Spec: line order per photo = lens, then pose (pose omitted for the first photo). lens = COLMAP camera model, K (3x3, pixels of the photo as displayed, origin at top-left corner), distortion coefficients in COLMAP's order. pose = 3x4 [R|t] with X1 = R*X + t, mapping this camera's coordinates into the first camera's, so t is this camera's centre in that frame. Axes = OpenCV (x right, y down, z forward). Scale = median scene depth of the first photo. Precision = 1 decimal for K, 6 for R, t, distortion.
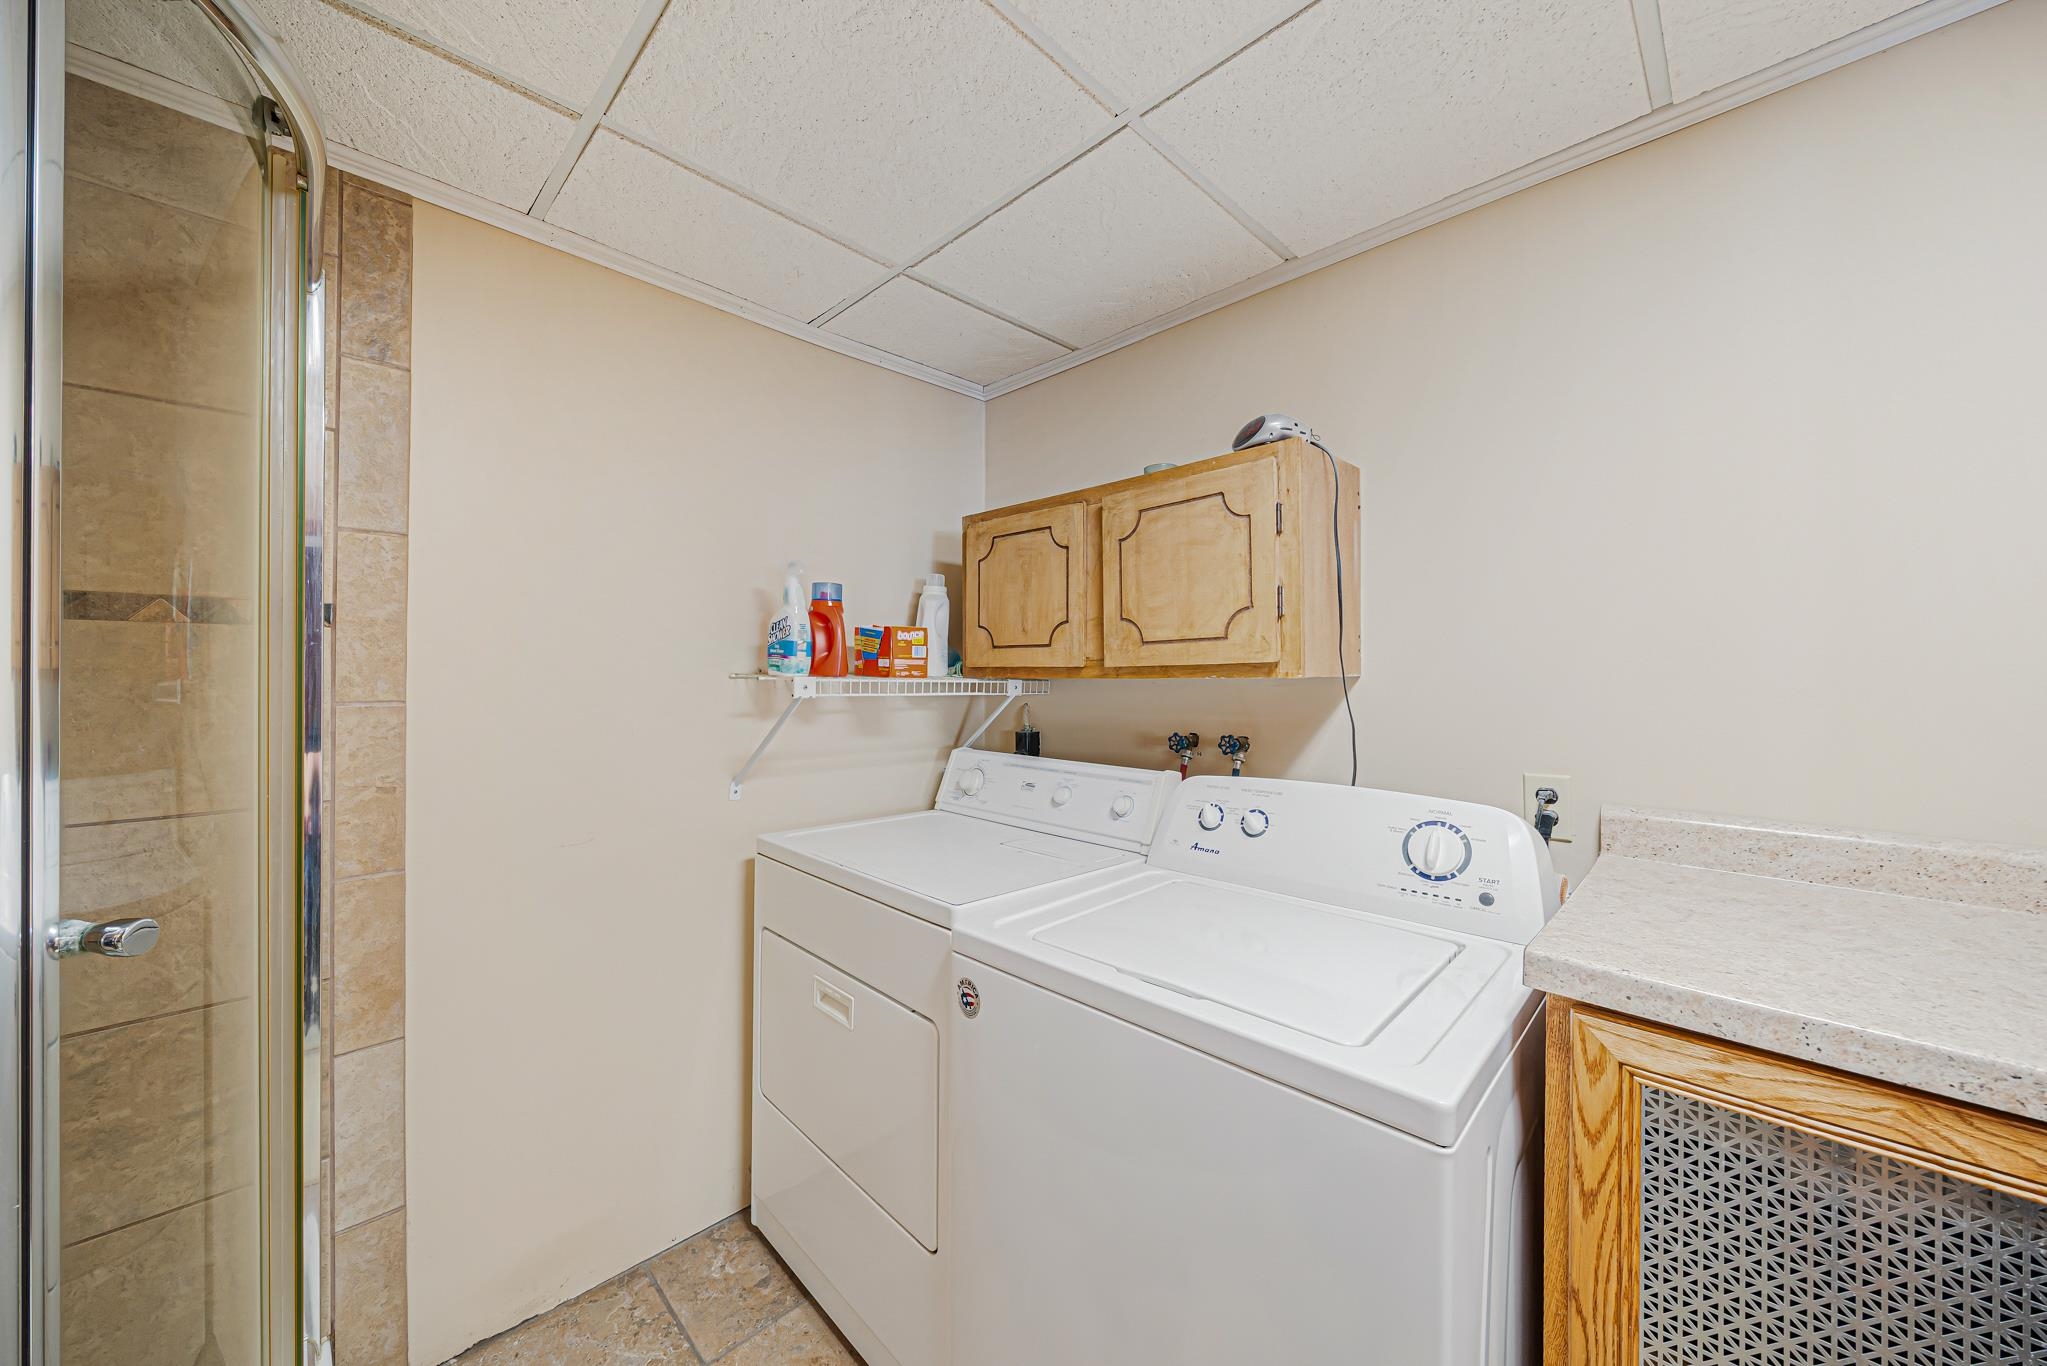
lens RADIAL K [[737.2, 0, 1014.4], [0, 737.2, 669.3], [0, 0, 1]] dist [-0.006663, 0.000336]
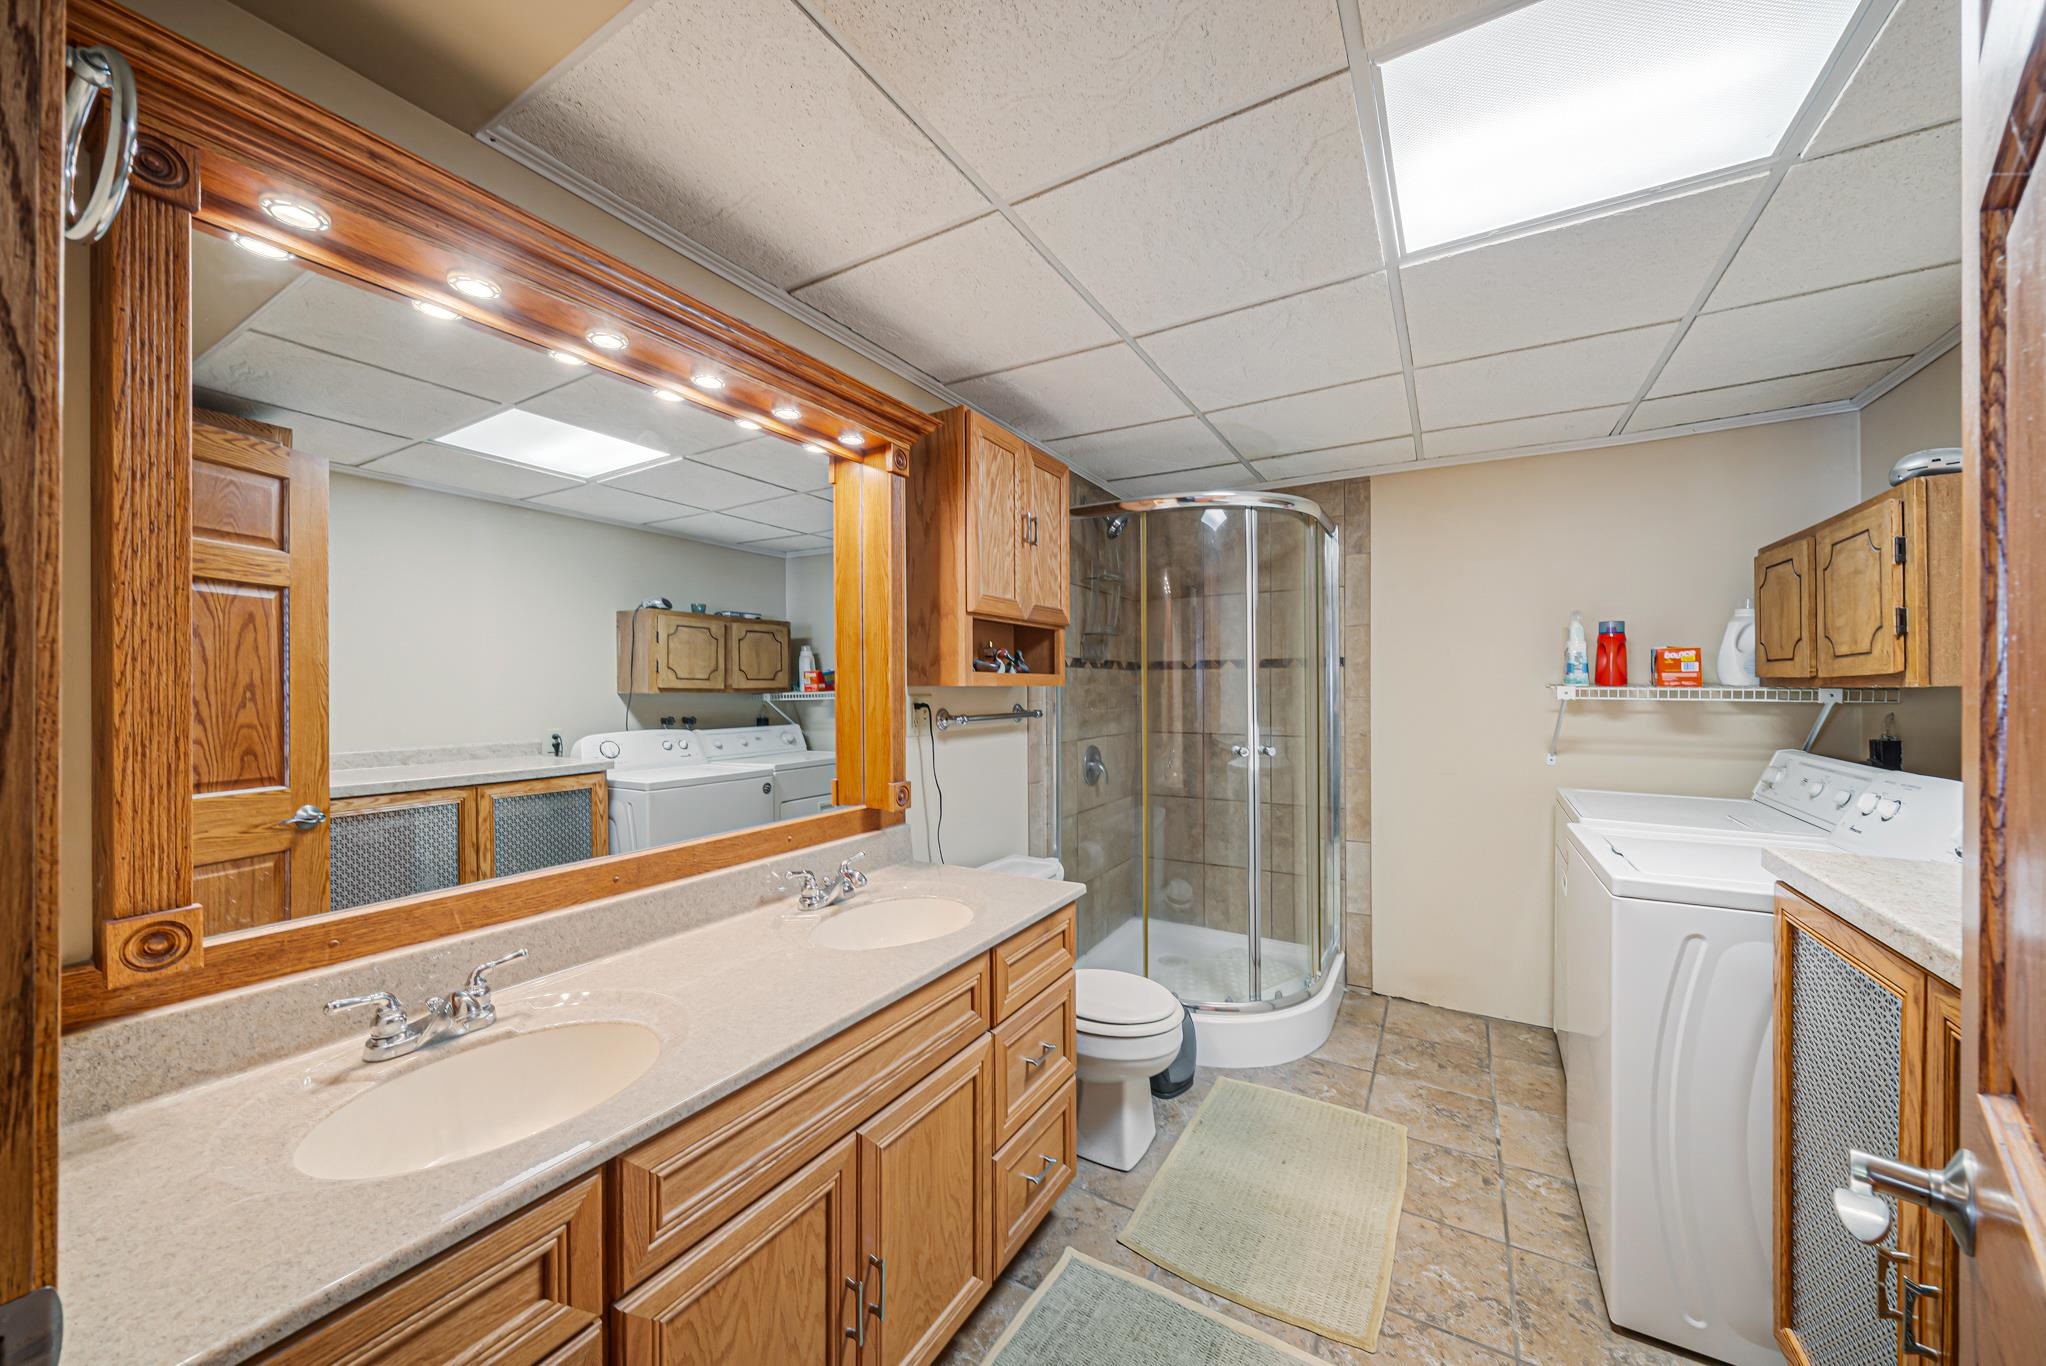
lens RADIAL K [[736.9, 0, 1020.1], [0, 736.9, 683.4], [0, 0, 1]] dist [-0.006663, 0.000336]
pose [[0.242694, -0.005769, -0.970086, 0.912821], [0.011903, 0.999925, -0.002968, -0.005292], [0.970030, -0.010827, 0.242744, -0.499840]]
